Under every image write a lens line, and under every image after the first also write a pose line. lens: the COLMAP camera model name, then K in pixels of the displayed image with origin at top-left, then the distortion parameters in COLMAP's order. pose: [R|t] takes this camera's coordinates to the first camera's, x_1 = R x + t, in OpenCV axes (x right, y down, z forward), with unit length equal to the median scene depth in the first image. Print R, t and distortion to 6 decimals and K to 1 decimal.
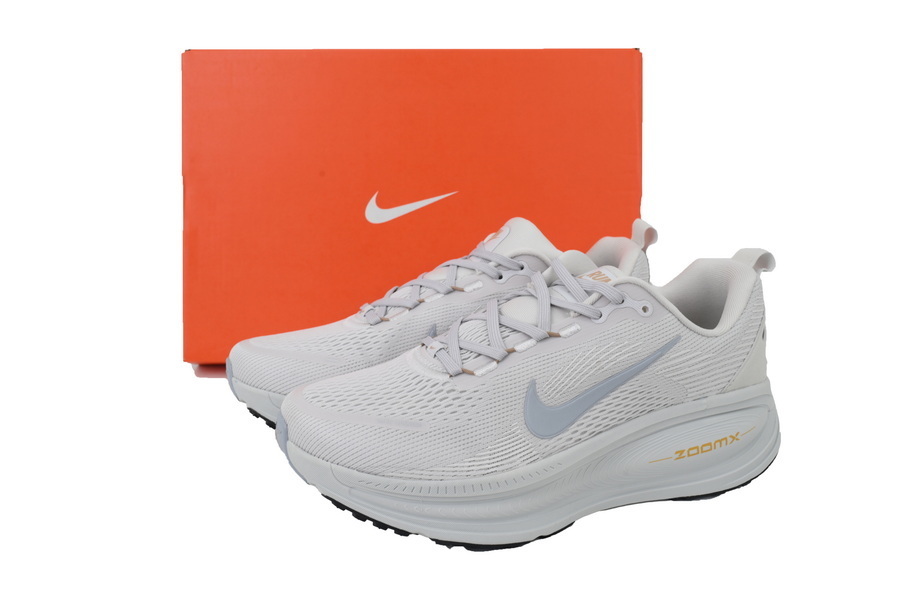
lens RADIAL K [[820.4, 0, 450.0], [0, 820.4, 300.0], [0, 0, 1]] dist [-0.000033, -0.000713]
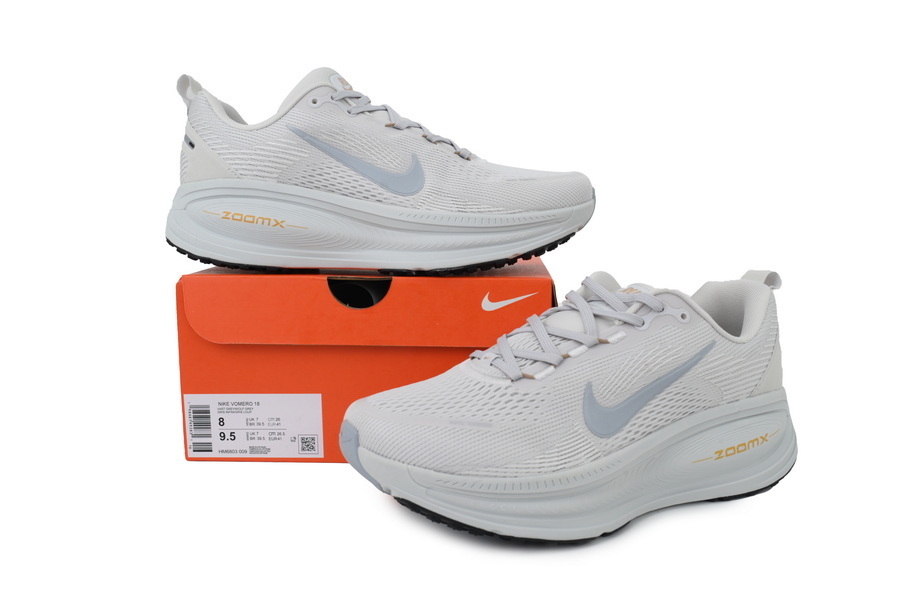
lens RADIAL K [[820.4, 0, 450.0], [0, 820.4, 300.0], [0, 0, 1]] dist [-0.000033, -0.000713]
pose [[0.992871, -0.012557, 0.118528, -0.198130], [0.026089, 0.993216, -0.113318, 0.106237], [-0.116301, 0.115603, 0.986463, -0.030238]]
